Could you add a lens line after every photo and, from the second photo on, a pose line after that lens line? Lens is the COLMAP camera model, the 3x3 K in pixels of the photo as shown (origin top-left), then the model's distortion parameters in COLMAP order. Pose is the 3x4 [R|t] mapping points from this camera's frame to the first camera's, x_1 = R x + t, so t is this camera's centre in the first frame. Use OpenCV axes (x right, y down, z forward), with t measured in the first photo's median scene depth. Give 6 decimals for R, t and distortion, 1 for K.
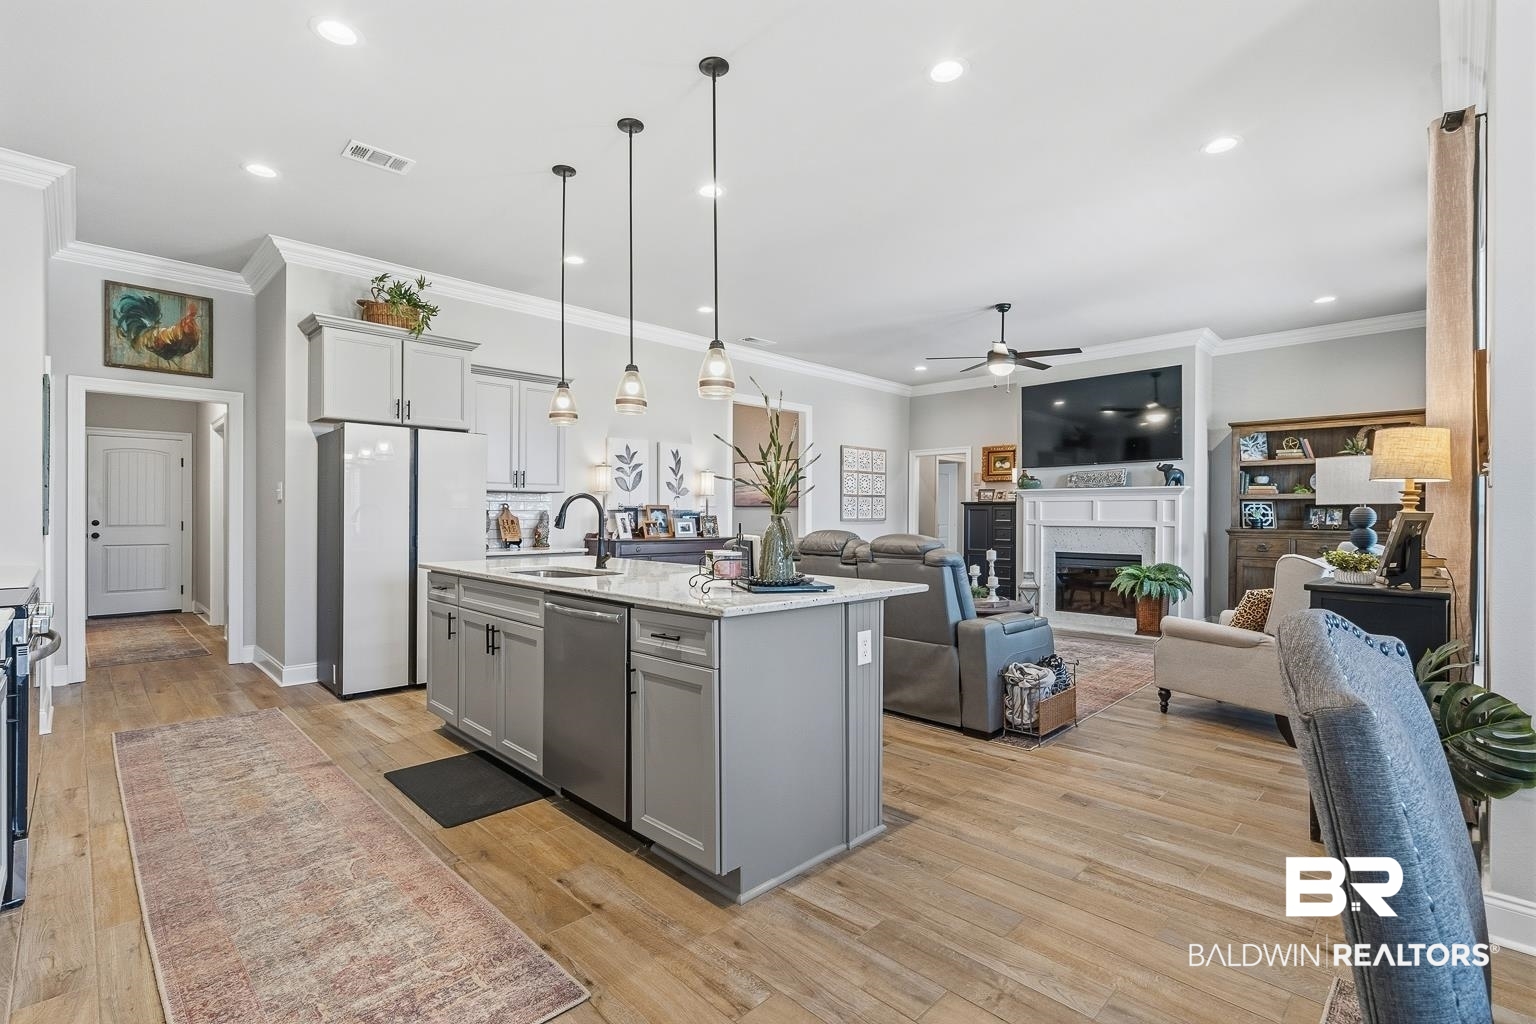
lens RADIAL K [[700.0, 0, 763.4], [0, 700.0, 514.5], [0, 0, 1]] dist [-0.001679, 0.000791]
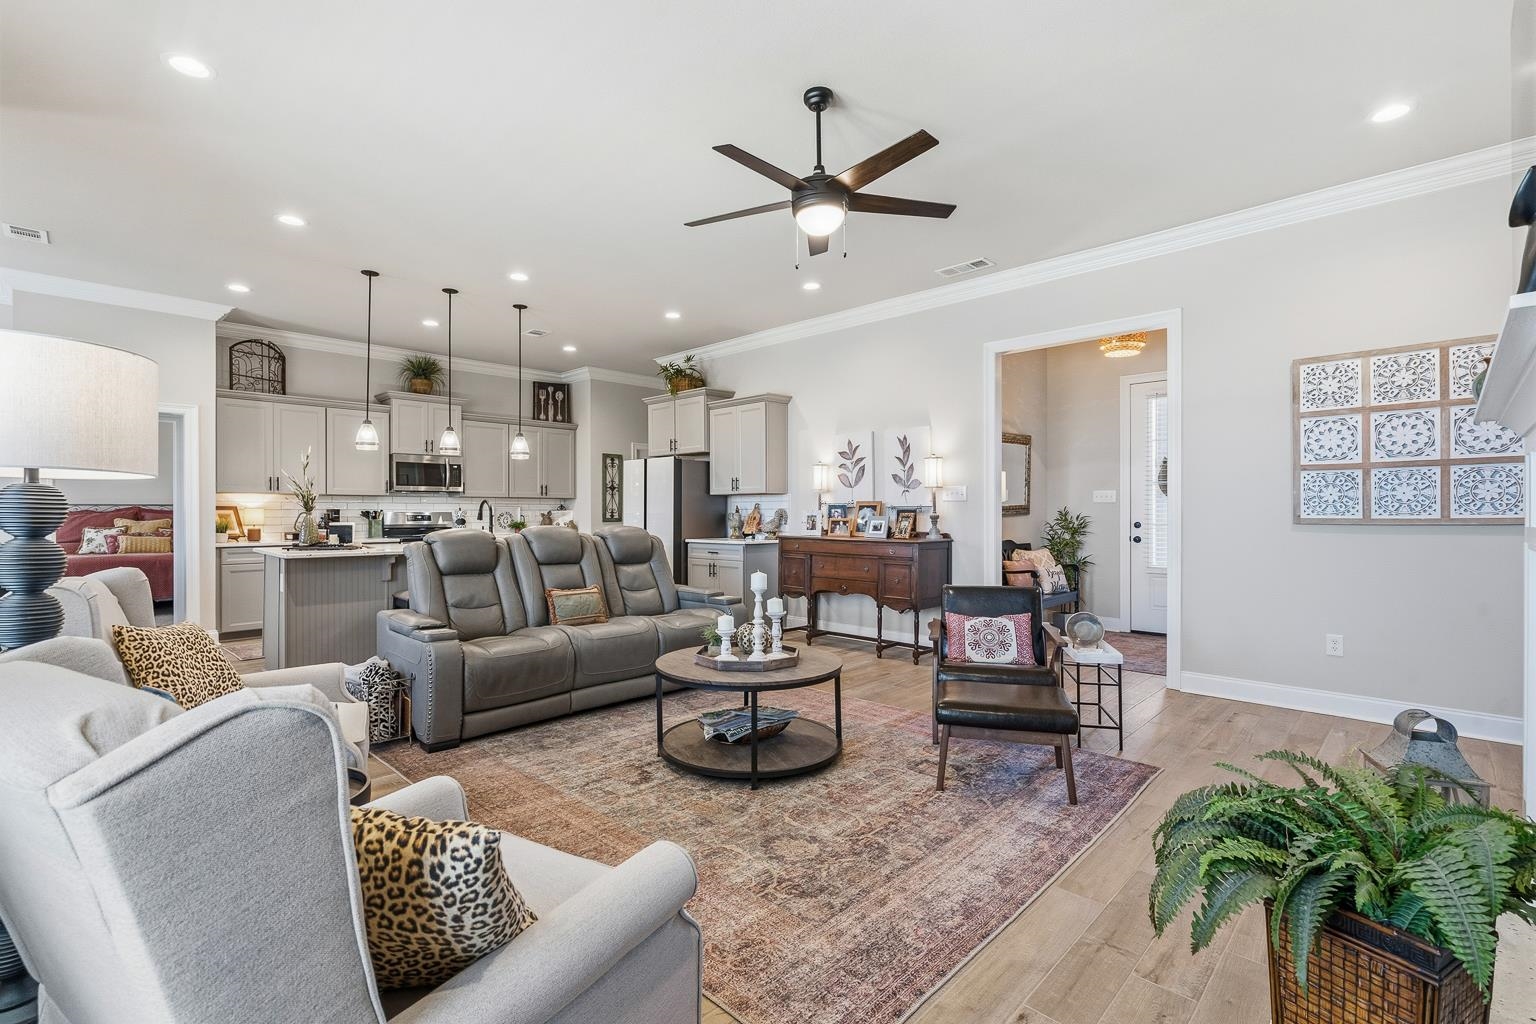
lens RADIAL K [[700.0, 0, 763.4], [0, 700.0, 514.5], [0, 0, 1]] dist [-0.001679, 0.000791]
pose [[0.012095, -0.002341, -0.999924, 0.763188], [-0.001137, 0.999997, -0.002355, 0.006023], [0.999926, 0.001166, 0.012092, 0.860271]]
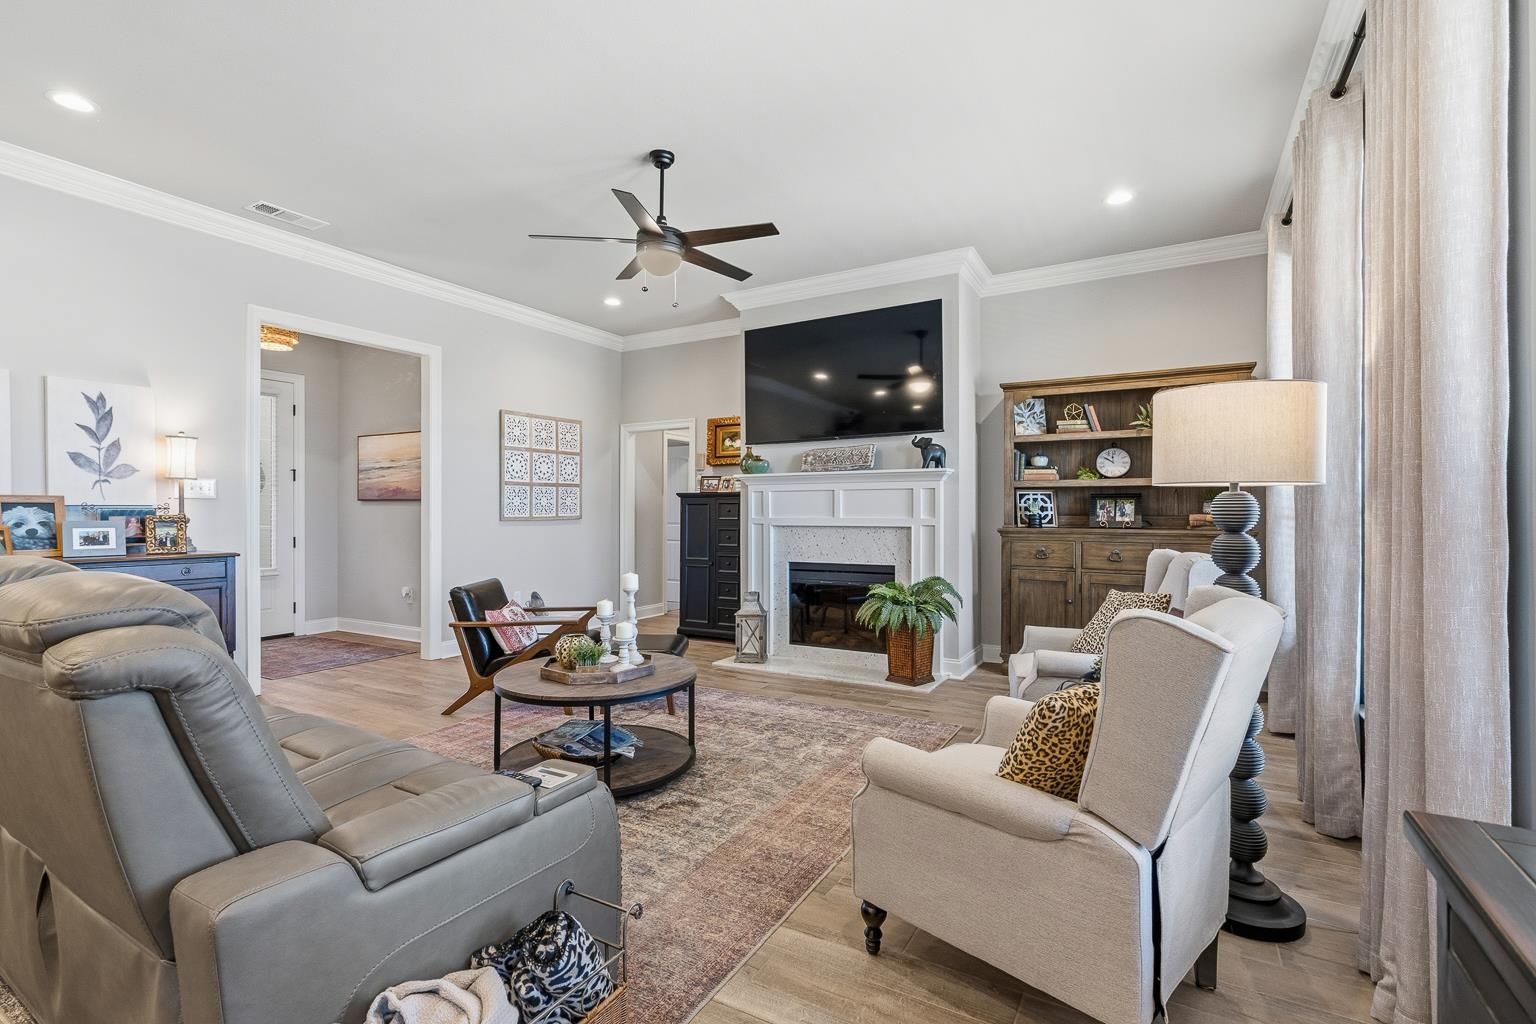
lens RADIAL K [[705.3, 0, 760.7], [0, 705.3, 507.5], [0, 0, 1]] dist [-0.002876, 0.000002]
pose [[0.967318, -0.004681, 0.253524, 0.243491], [0.005861, 0.999975, -0.003898, 0.000675], [-0.253499, 0.005257, 0.967321, 0.363128]]
